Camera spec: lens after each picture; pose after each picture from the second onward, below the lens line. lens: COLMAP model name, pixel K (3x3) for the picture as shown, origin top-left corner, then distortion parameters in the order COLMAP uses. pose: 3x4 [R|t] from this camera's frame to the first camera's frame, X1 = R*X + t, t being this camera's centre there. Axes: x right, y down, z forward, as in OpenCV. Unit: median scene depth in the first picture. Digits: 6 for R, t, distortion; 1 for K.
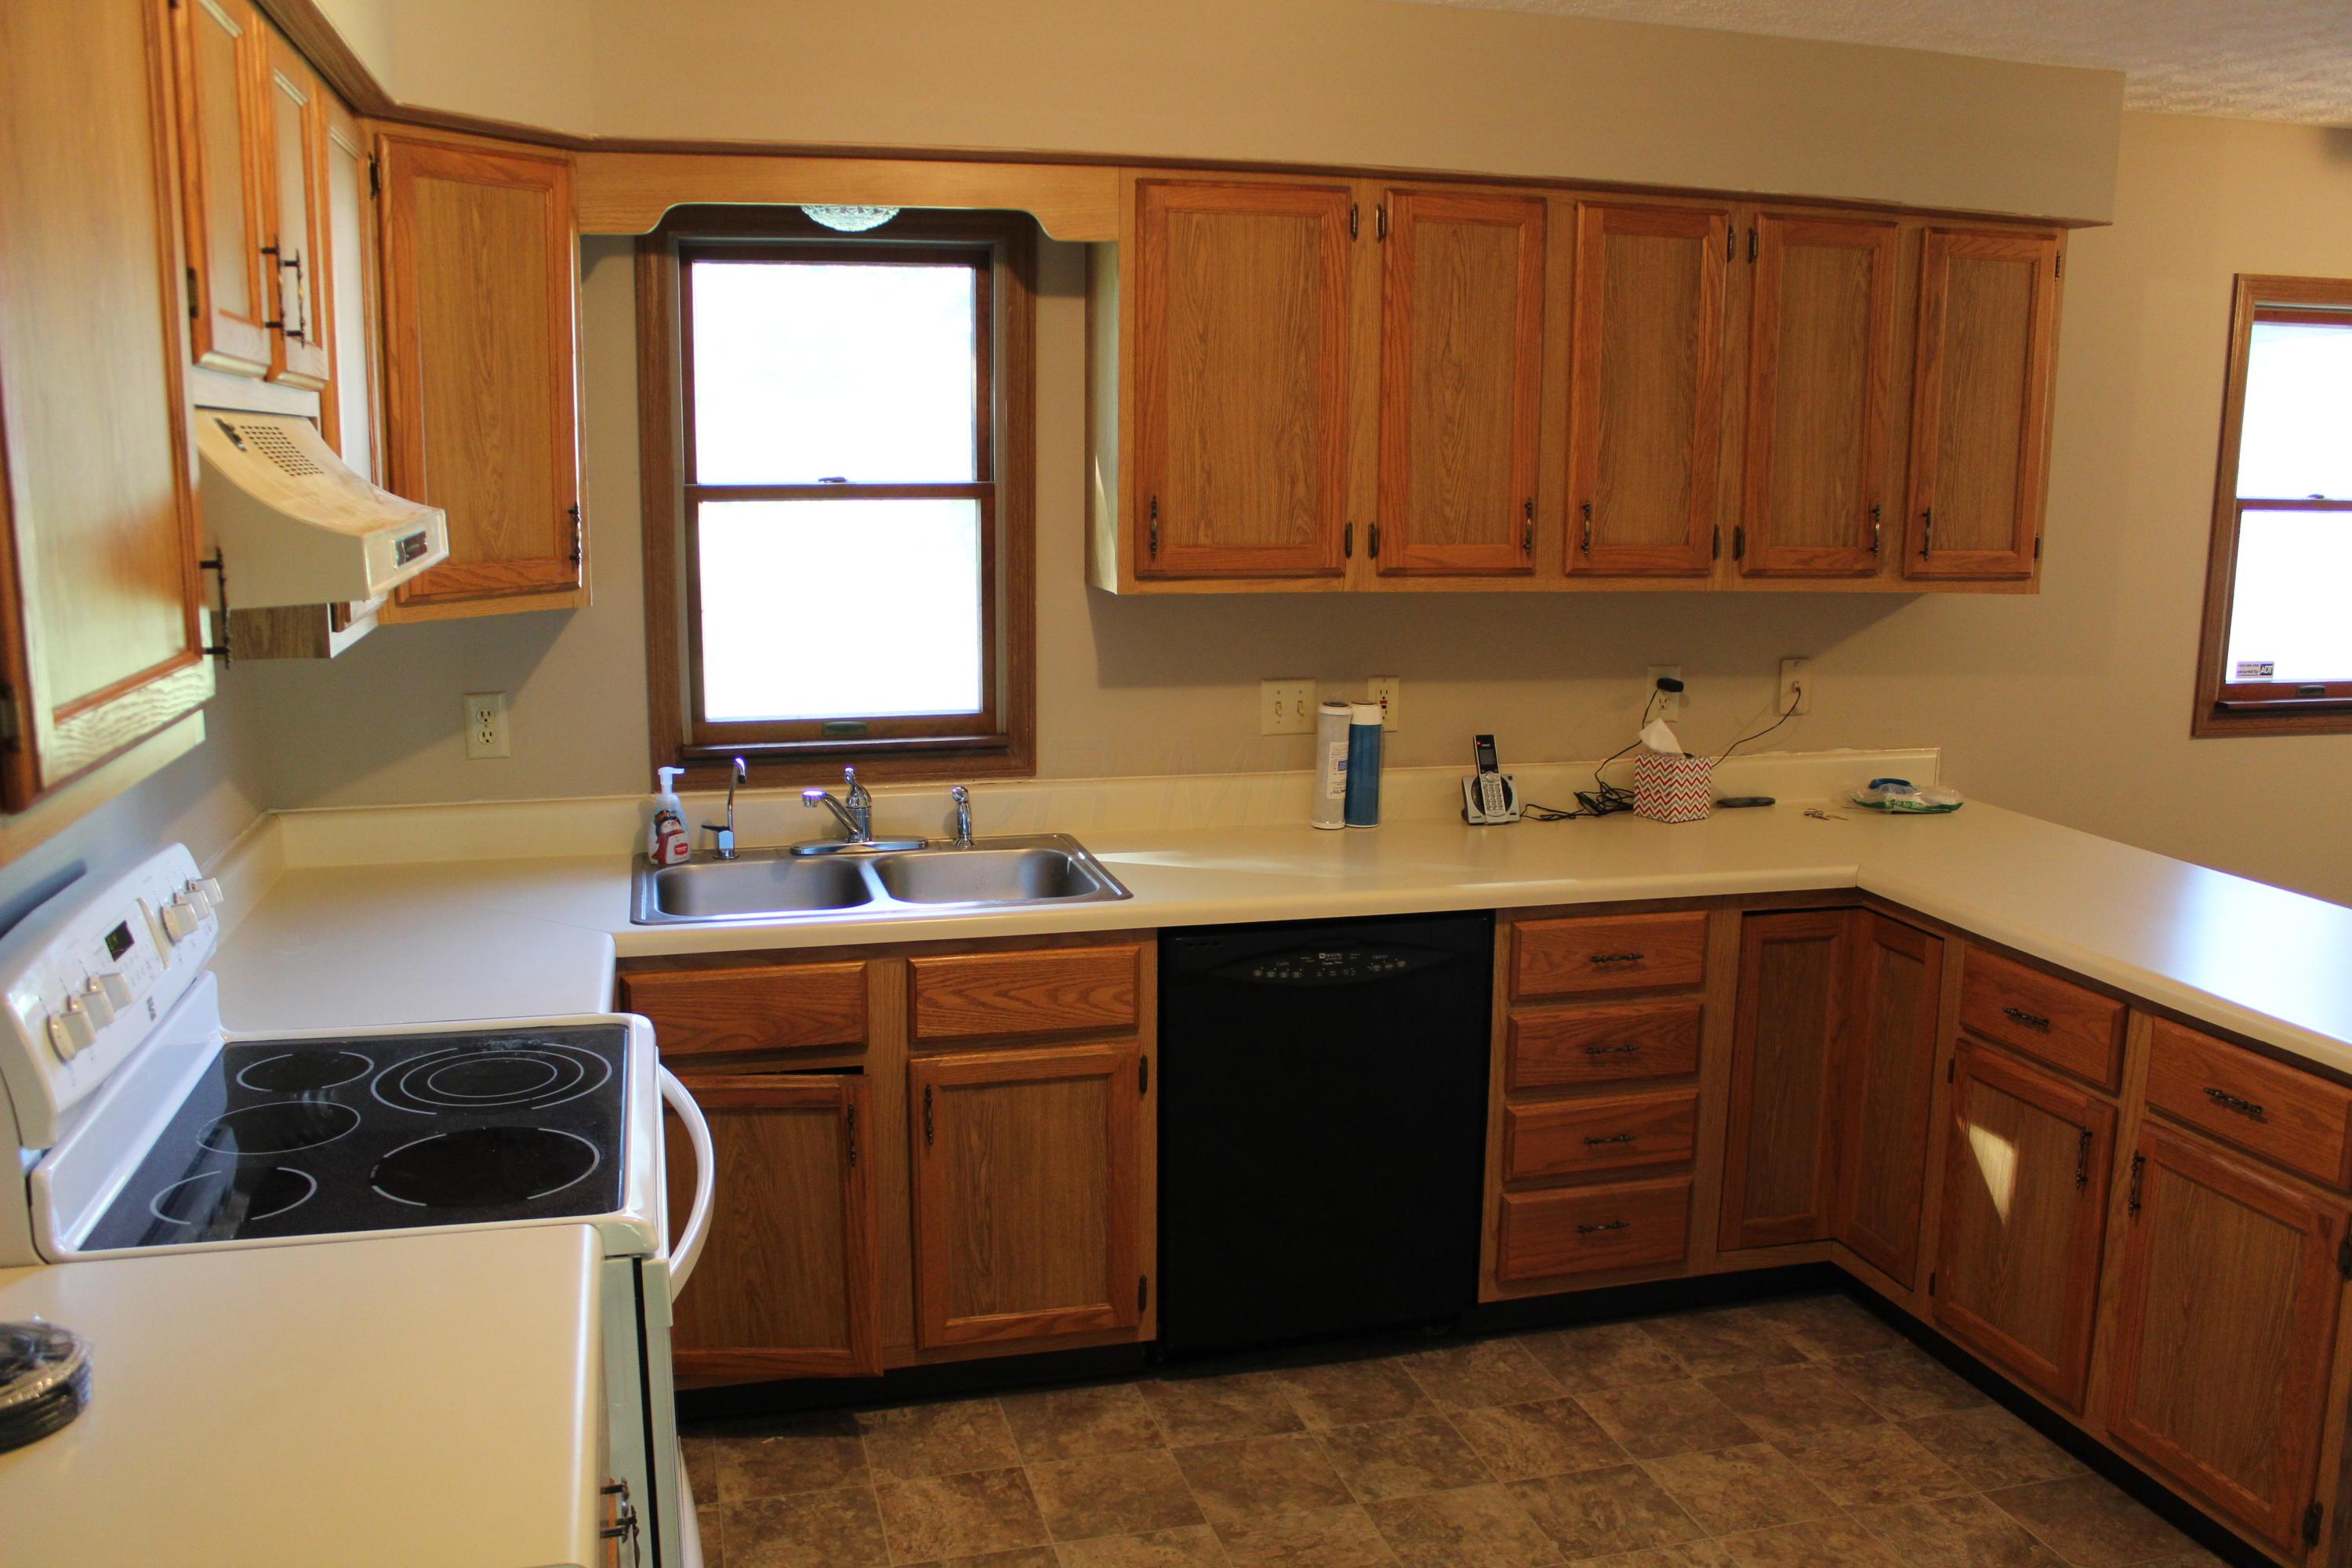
lens RADIAL K [[1975.2, 0, 1173.9], [0, 1975.2, 818.2], [0, 0, 1]] dist [-0.164677, 0.148999]
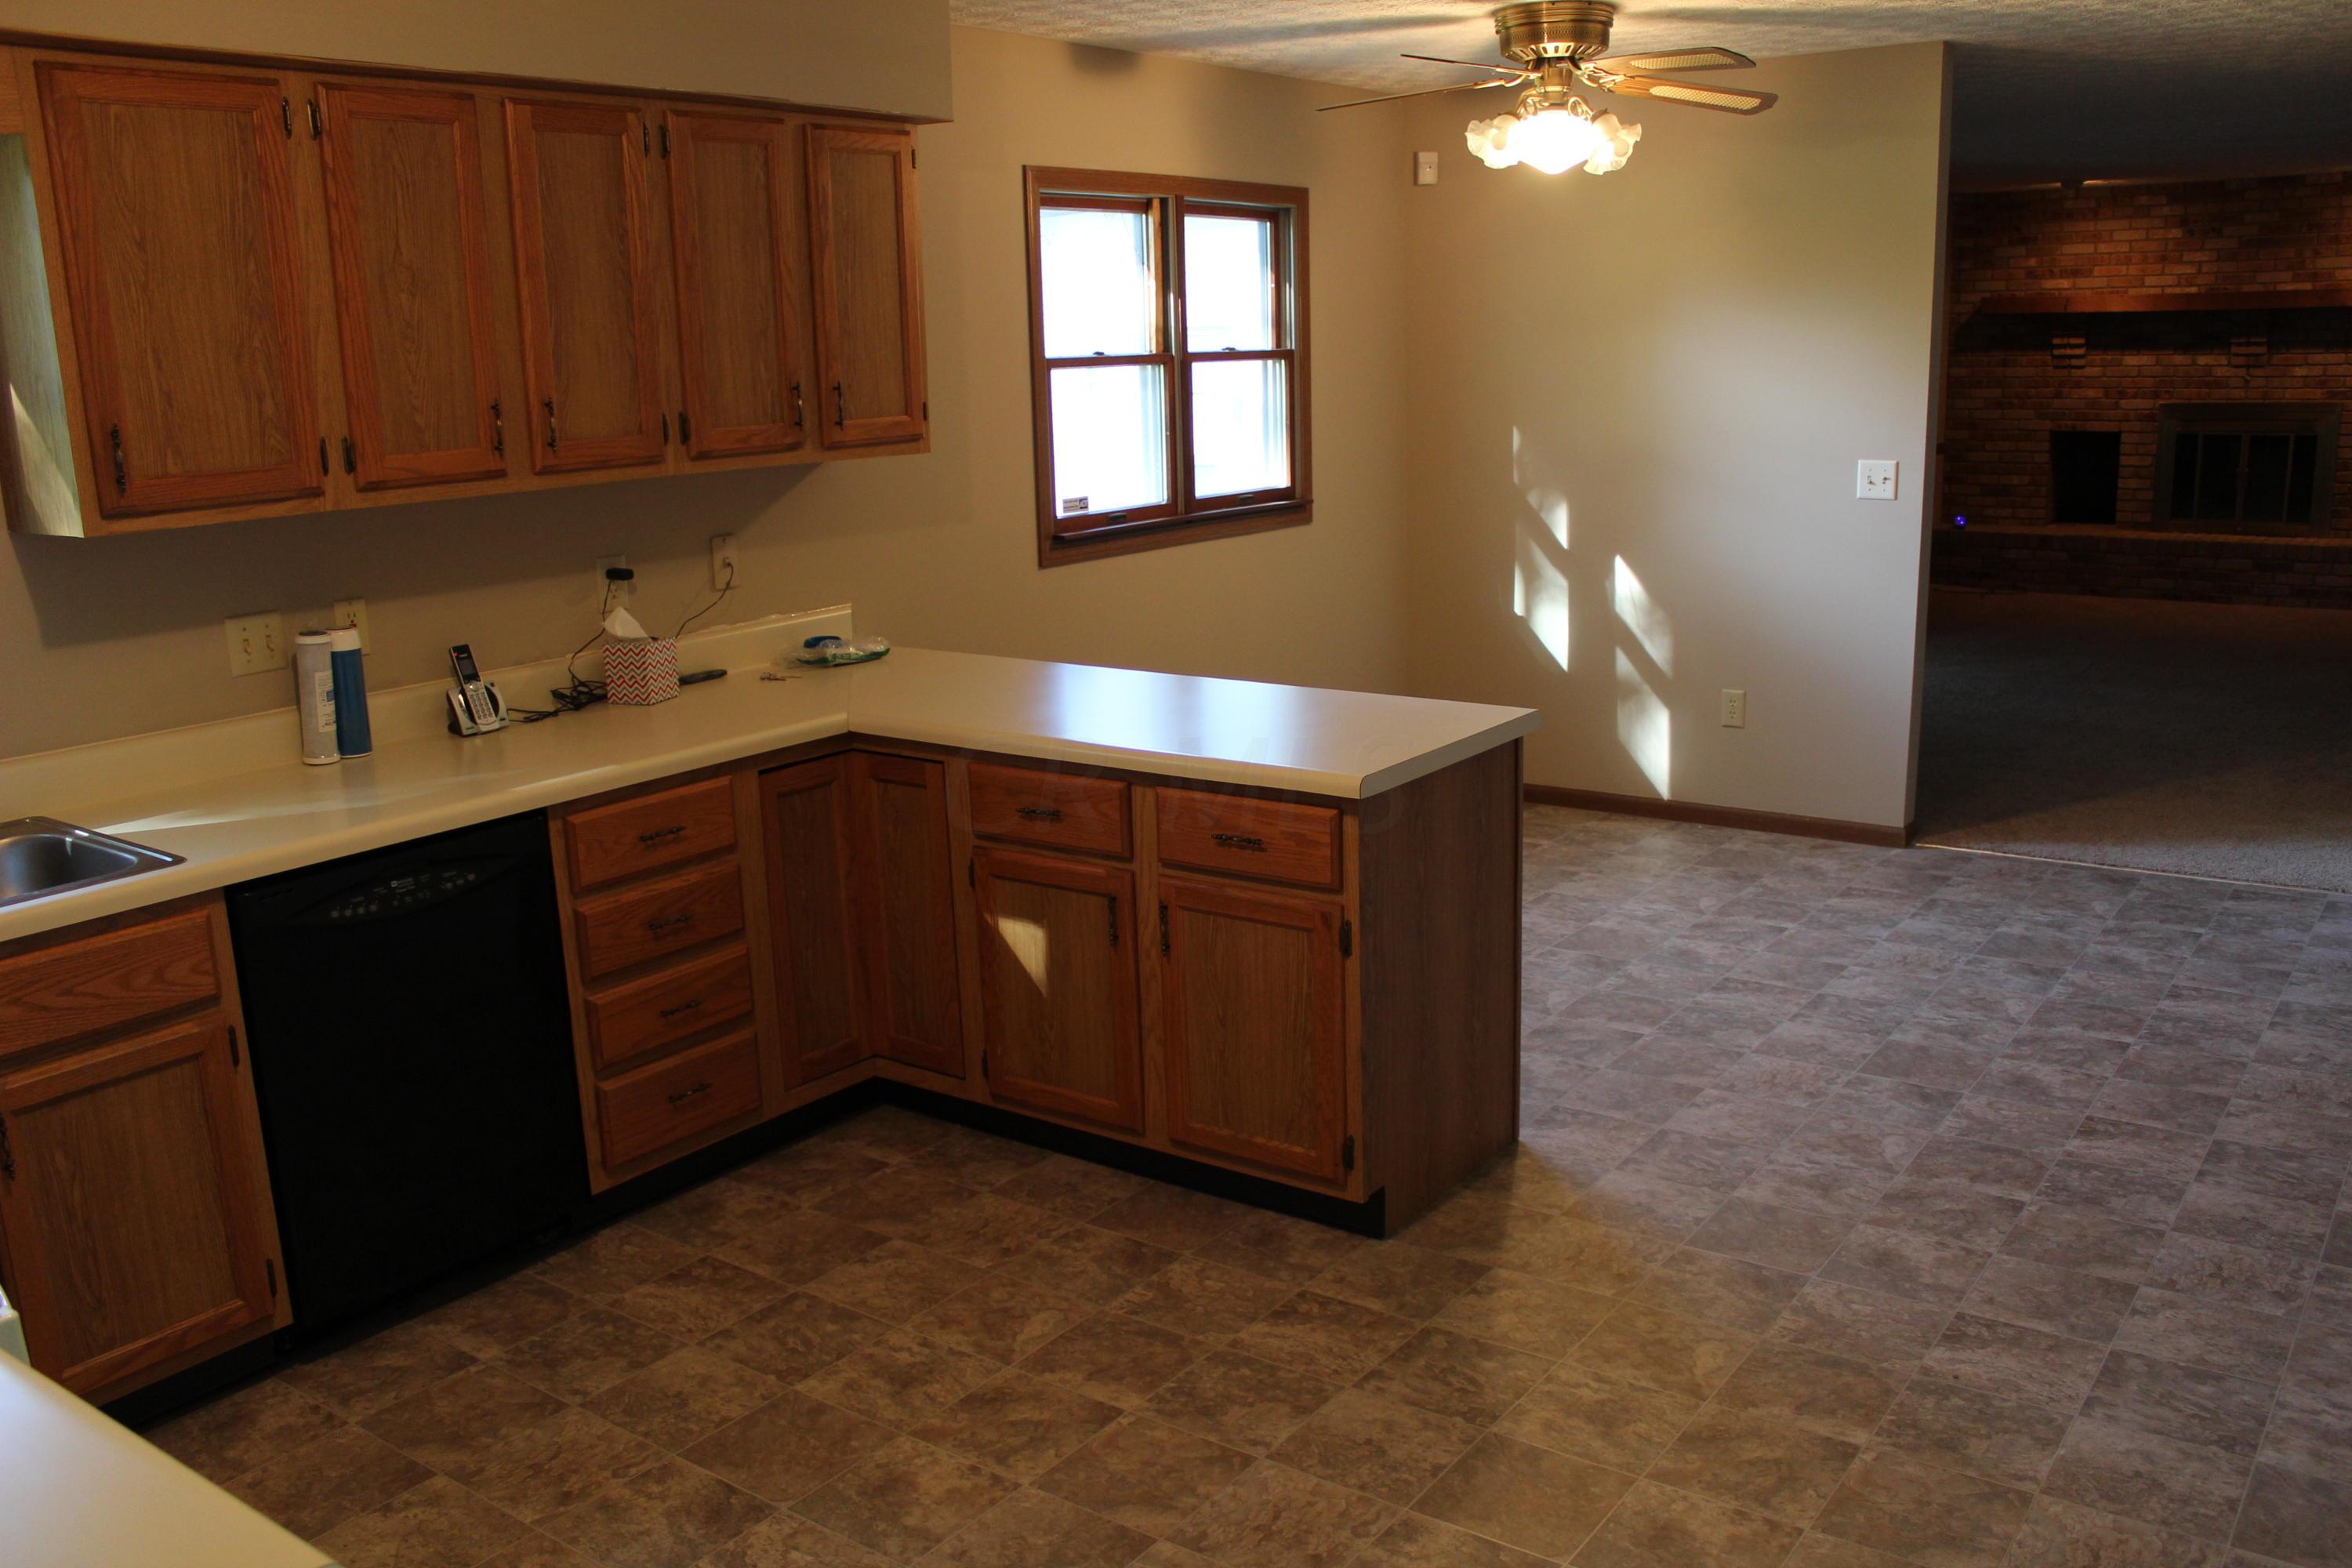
lens RADIAL K [[1975.2, 0, 1173.9], [0, 1975.2, 818.2], [0, 0, 1]] dist [-0.164677, 0.148999]
pose [[0.780907, -0.179782, 0.598217, -0.179471], [0.153080, 0.983563, 0.095761, 0.005658], [-0.605600, 0.016795, 0.795592, 0.011455]]
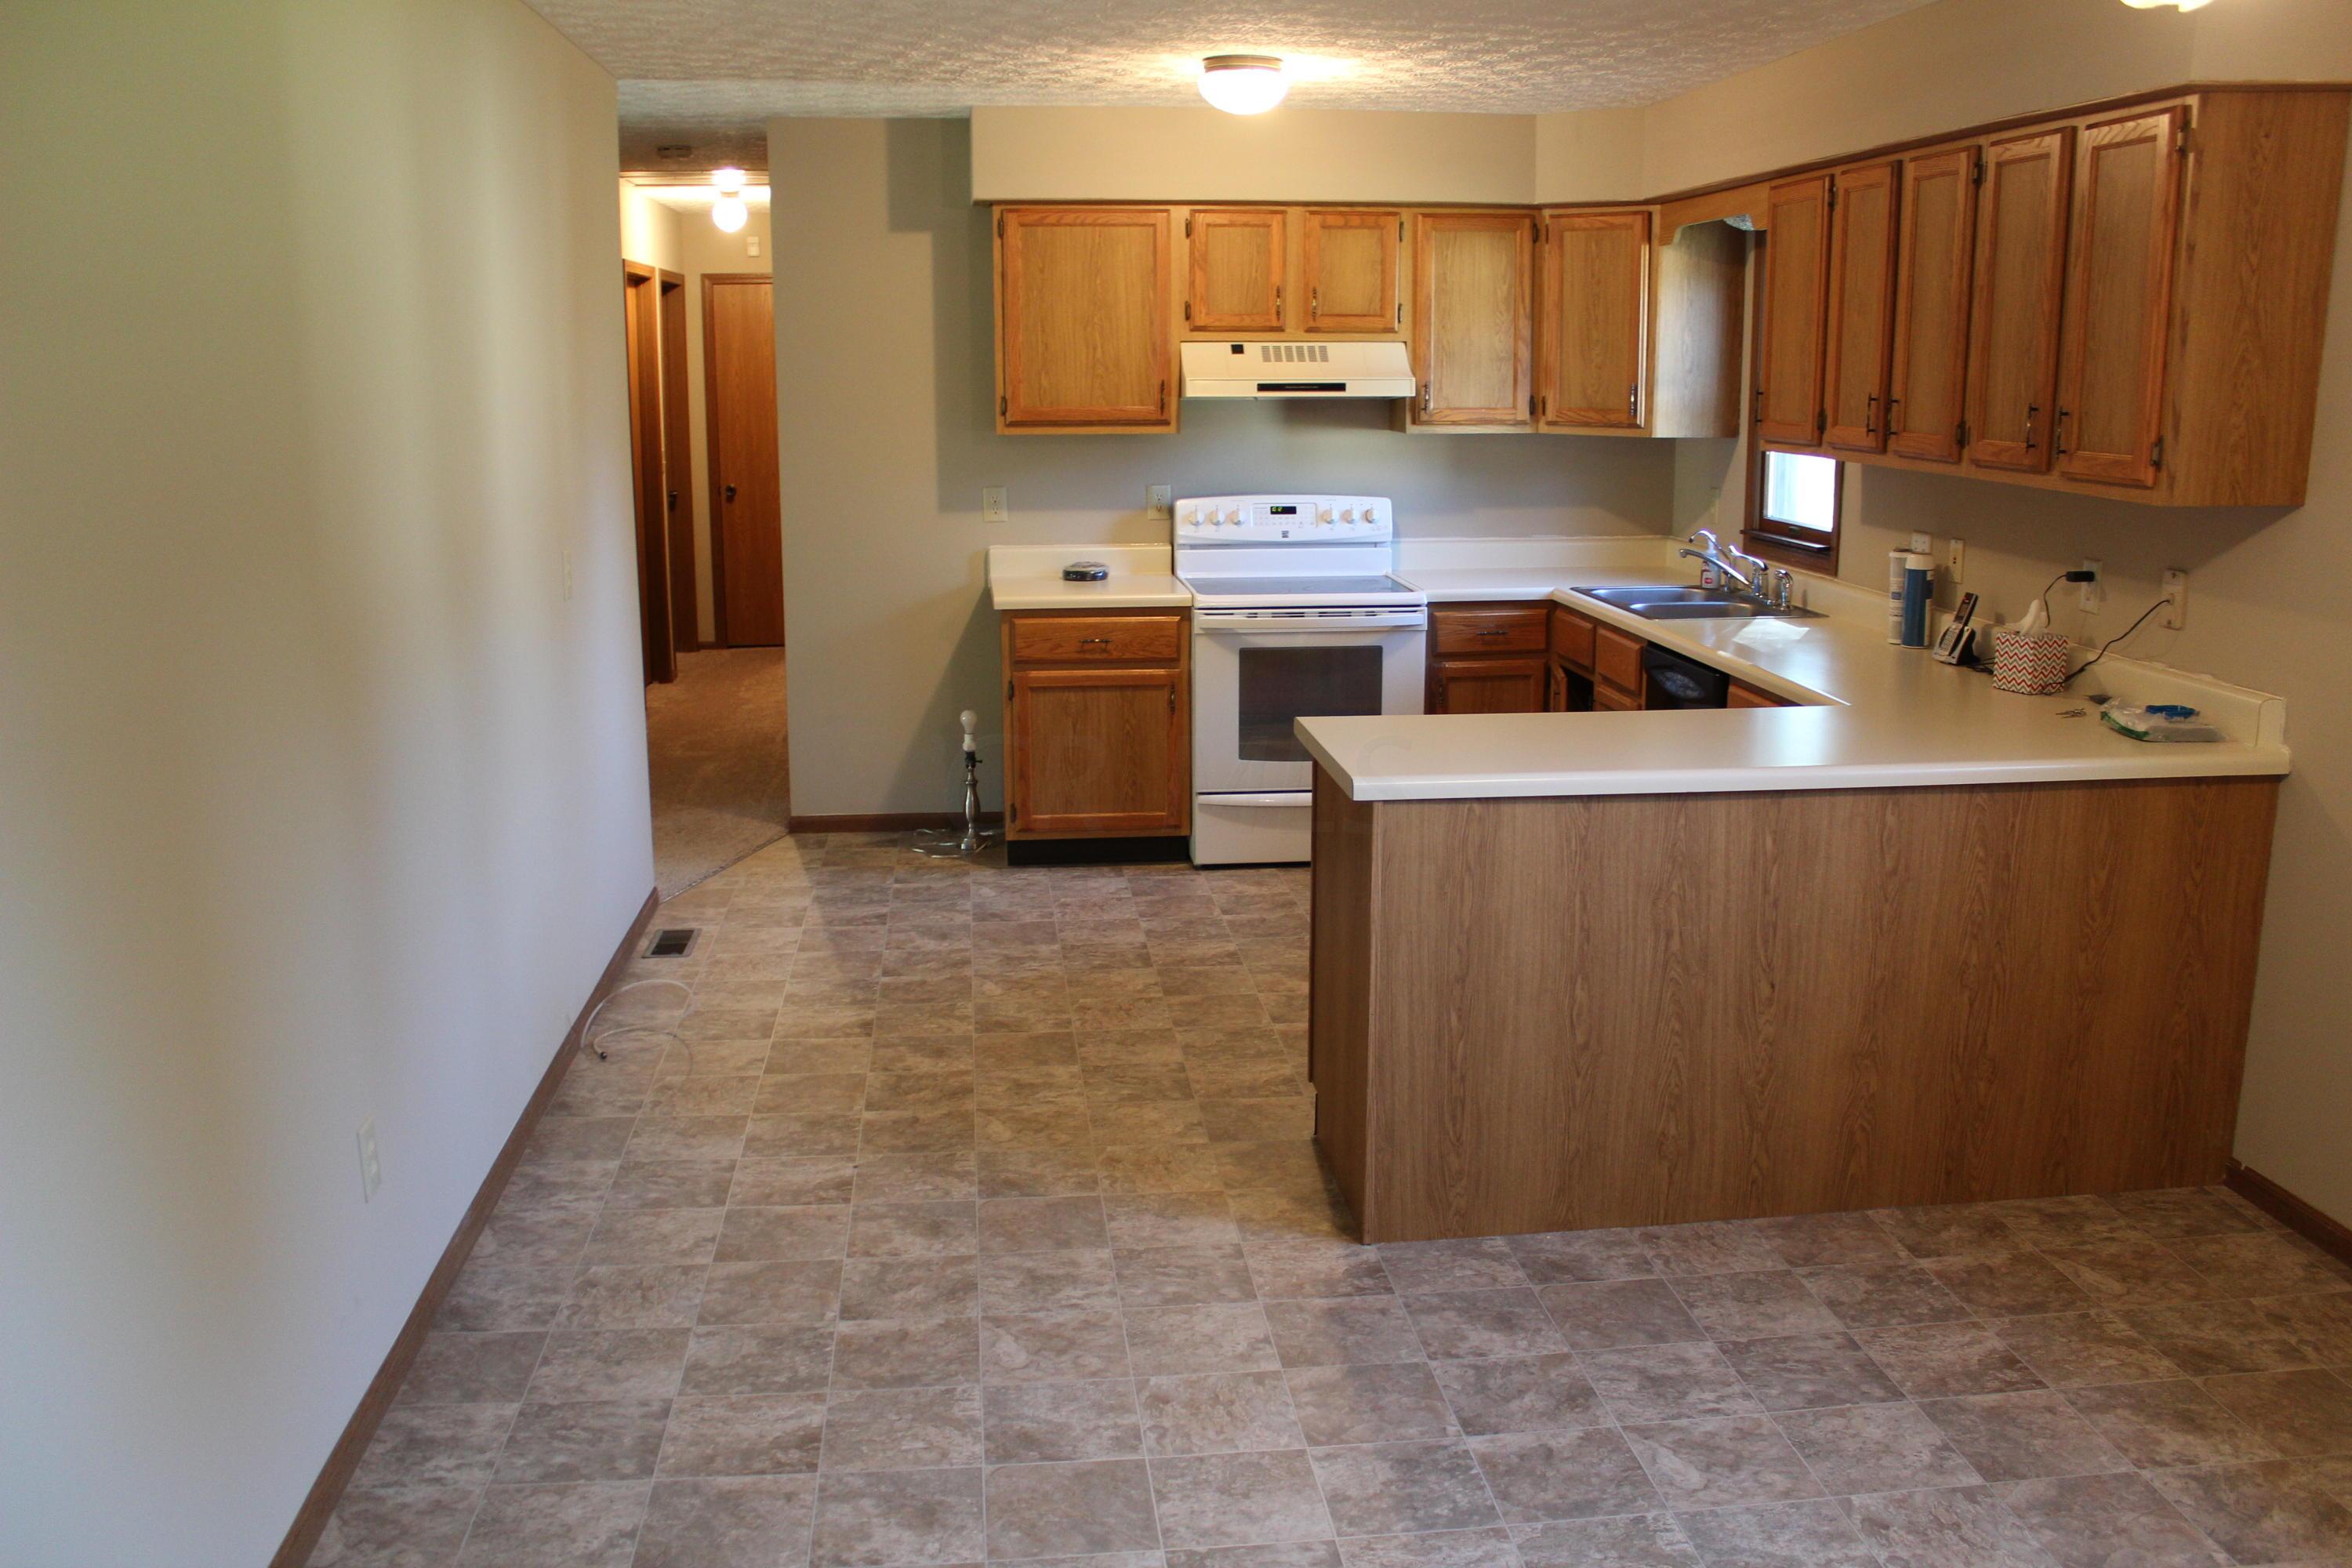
lens RADIAL K [[1975.2, 0, 1173.9], [0, 1975.2, 818.2], [0, 0, 1]] dist [-0.164677, 0.148999]
pose [[-0.156570, 0.218387, -0.963220, 1.598238], [-0.179284, 0.952762, 0.245158, -0.127732], [0.971258, 0.211075, -0.110021, 0.766651]]
